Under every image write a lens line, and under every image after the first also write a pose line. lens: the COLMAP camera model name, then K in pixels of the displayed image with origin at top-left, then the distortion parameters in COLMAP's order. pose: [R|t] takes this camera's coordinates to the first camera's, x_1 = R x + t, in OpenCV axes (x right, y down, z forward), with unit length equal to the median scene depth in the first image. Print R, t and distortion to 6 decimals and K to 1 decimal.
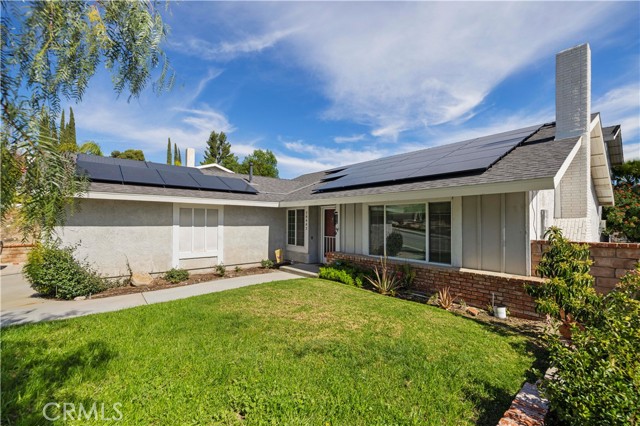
lens RADIAL K [[277.9, 0, 320.3], [0, 277.9, 215.7], [0, 0, 1]] dist [0.010379, 0.000304]
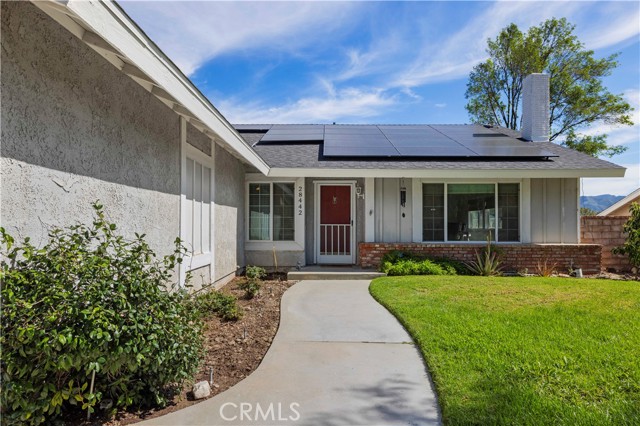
lens RADIAL K [[383.6, 0, 318.7], [0, 383.6, 216.0], [0, 0, 1]] dist [-0.001899, 0.000446]
pose [[0.653248, 0.012902, 0.757034, -0.915692], [-0.013313, 0.999896, -0.005553, 0.074951], [-0.757027, -0.006451, 0.653352, 0.492549]]
